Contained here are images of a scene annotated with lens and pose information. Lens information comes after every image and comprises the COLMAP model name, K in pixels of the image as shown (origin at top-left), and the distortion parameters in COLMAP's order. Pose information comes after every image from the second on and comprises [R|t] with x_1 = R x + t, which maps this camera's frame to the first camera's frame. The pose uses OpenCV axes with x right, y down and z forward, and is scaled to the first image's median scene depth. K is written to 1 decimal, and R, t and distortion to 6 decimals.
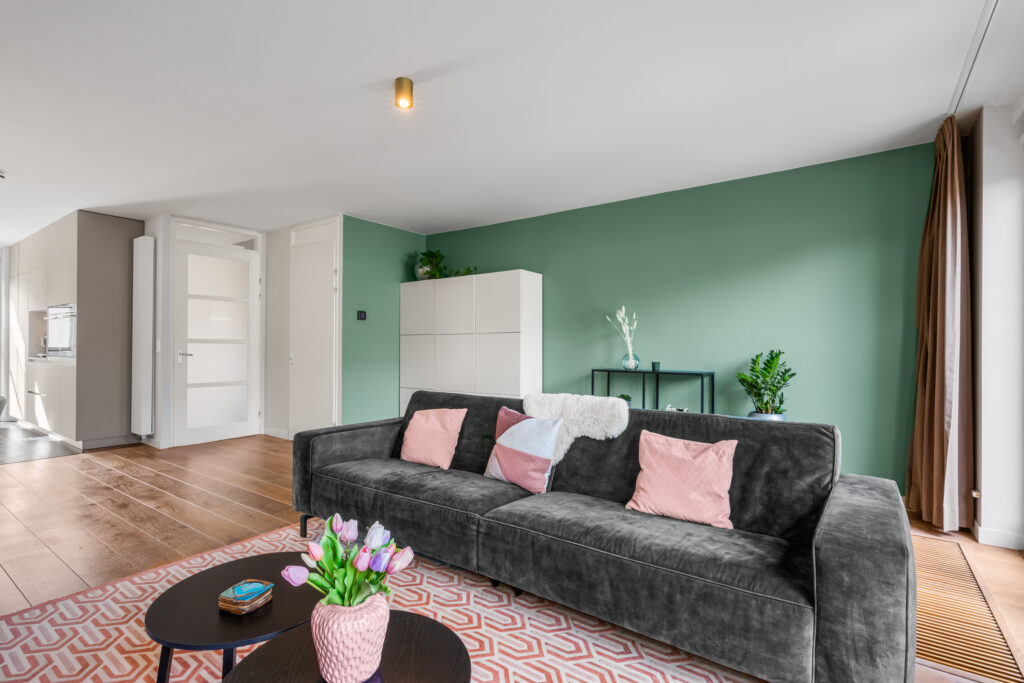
lens RADIAL K [[487.1, 0, 509.4], [0, 487.1, 346.7], [0, 0, 1]] dist [0.003024, -0.000046]
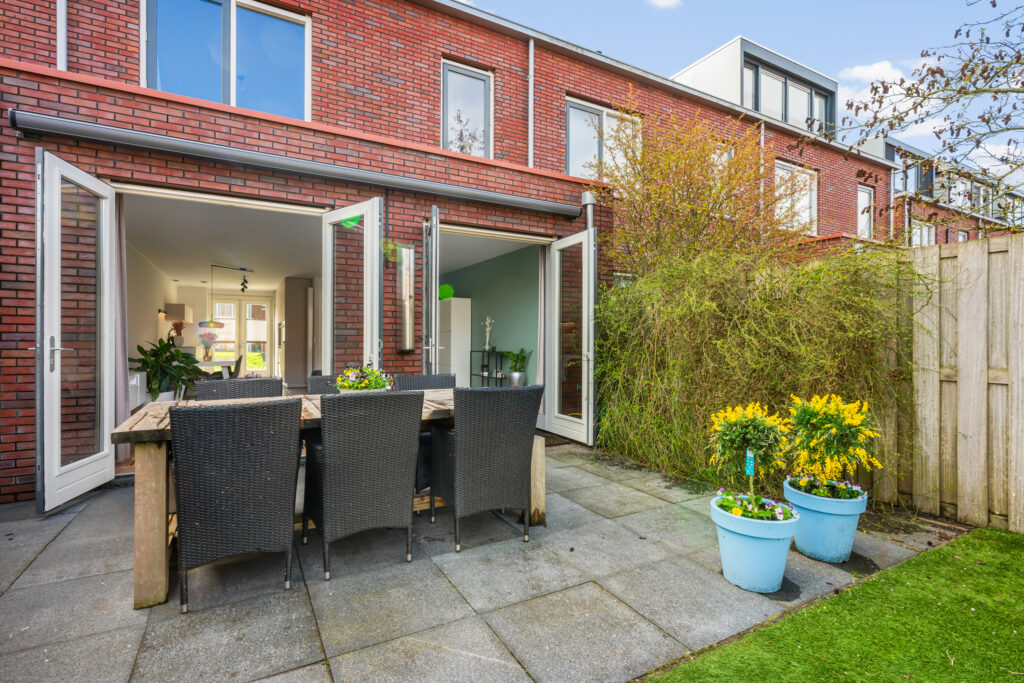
lens RADIAL K [[487.1, 0, 509.4], [0, 487.1, 346.7], [0, 0, 1]] dist [0.003024, -0.000046]
pose [[0.904657, -0.000170, -0.426141, 0.947097], [0.001790, 0.999993, 0.003402, 0.020786], [0.426138, -0.003840, 0.904650, -0.551140]]
